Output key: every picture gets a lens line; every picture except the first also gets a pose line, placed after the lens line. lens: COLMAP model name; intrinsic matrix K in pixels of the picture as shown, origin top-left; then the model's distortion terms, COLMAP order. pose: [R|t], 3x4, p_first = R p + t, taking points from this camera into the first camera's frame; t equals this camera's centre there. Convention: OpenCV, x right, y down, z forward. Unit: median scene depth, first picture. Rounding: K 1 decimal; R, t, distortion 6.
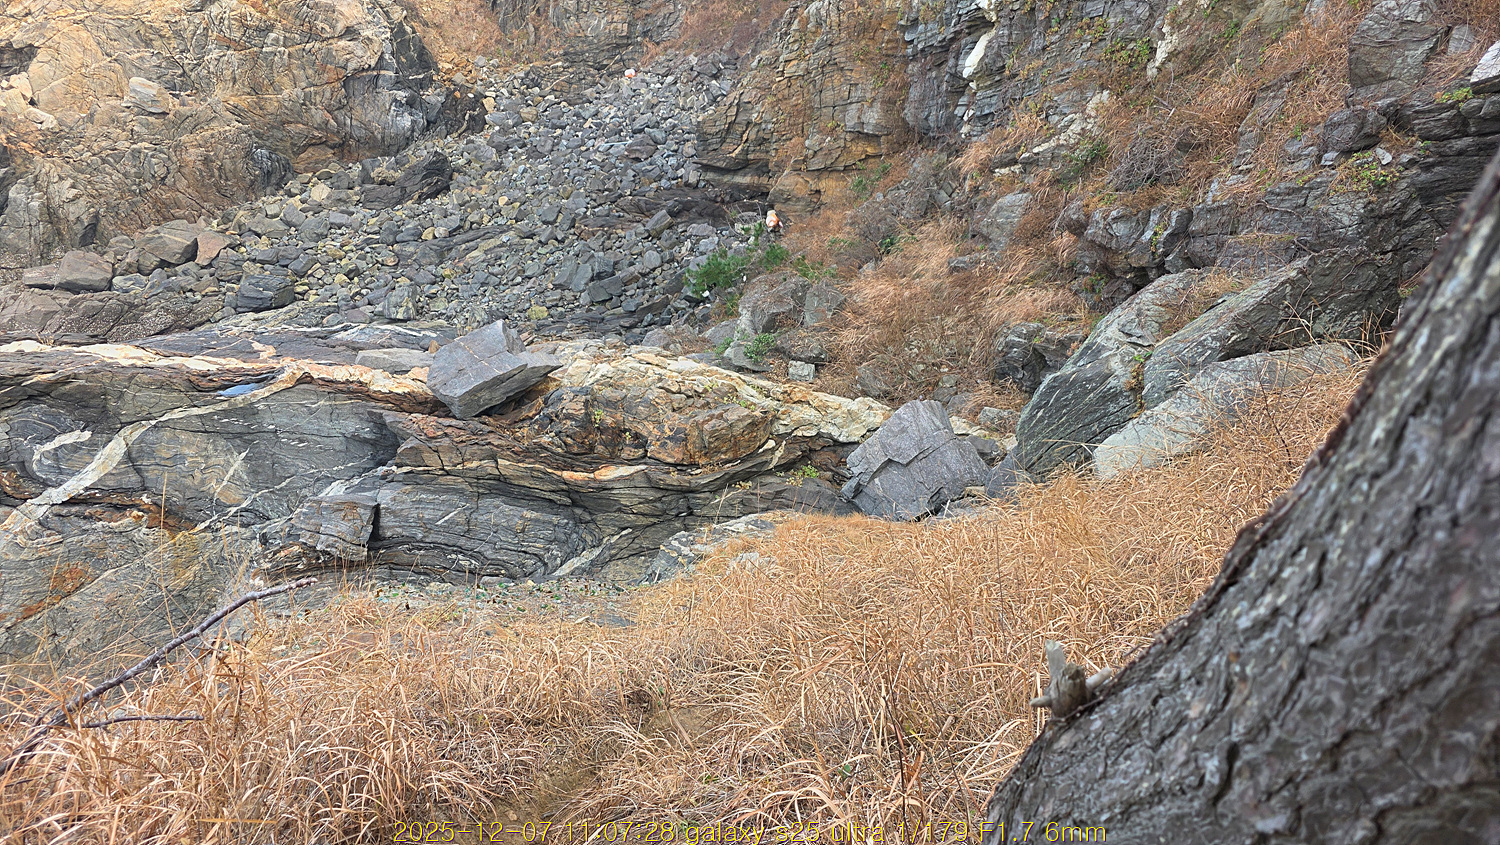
lens RADIAL K [[1030.0, 0, 798.2], [0, 1030.0, 430.9], [0, 0, 1]] dist [0.072152, -0.081104]
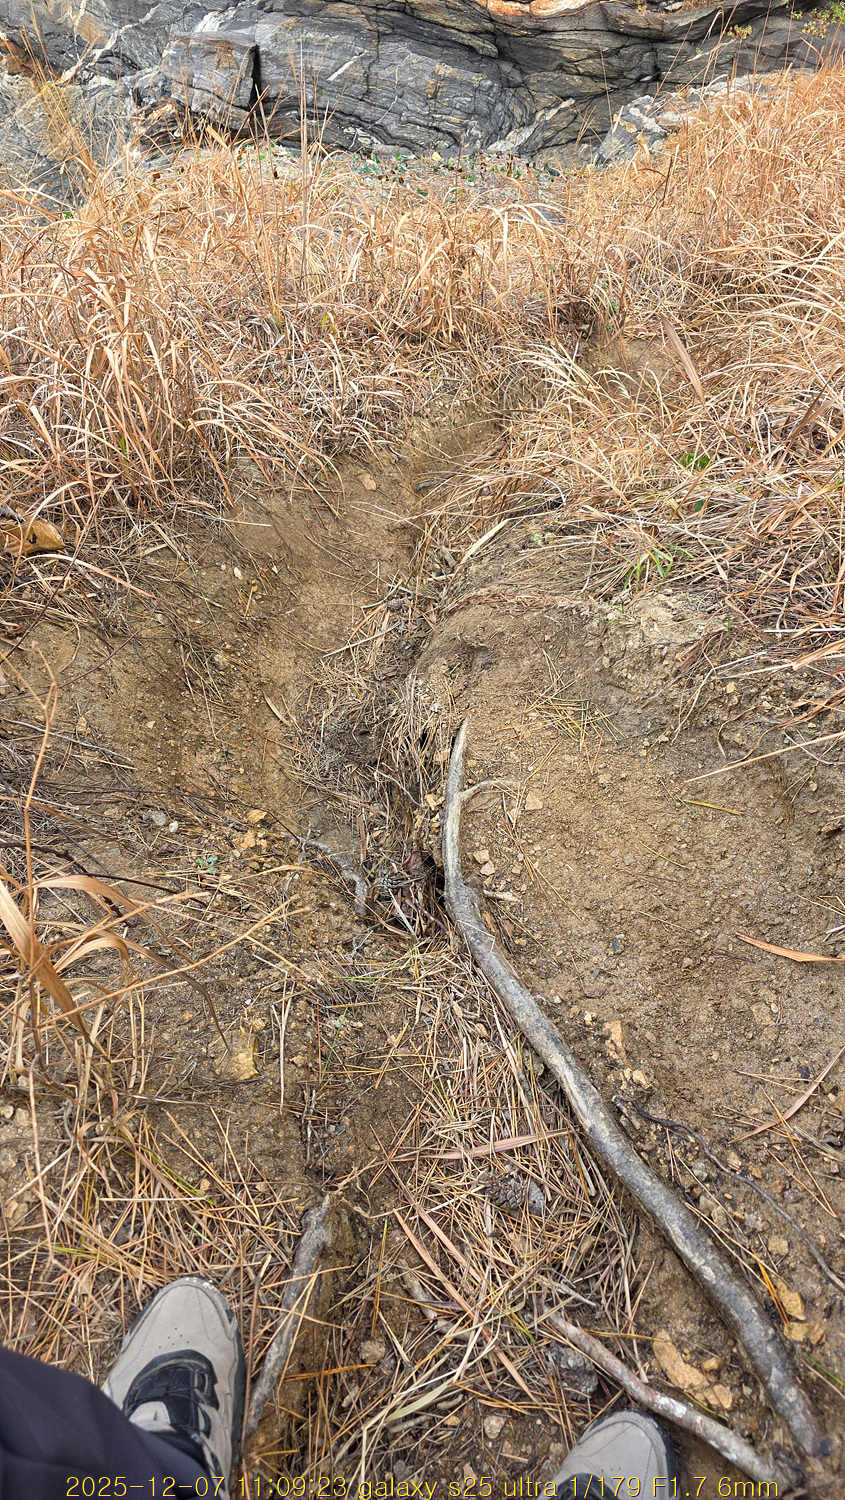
lens RADIAL K [[1030.0, 0, 422.5], [0, 1030.0, 750.0], [0, 0, 1]] dist [0.072152, -0.081104]
pose [[0.960605, 0.169217, -0.220464, -0.022338], [-0.009066, 0.811925, 0.583692, 0.039219], [0.277771, -0.558699, 0.781473, 0.125229]]
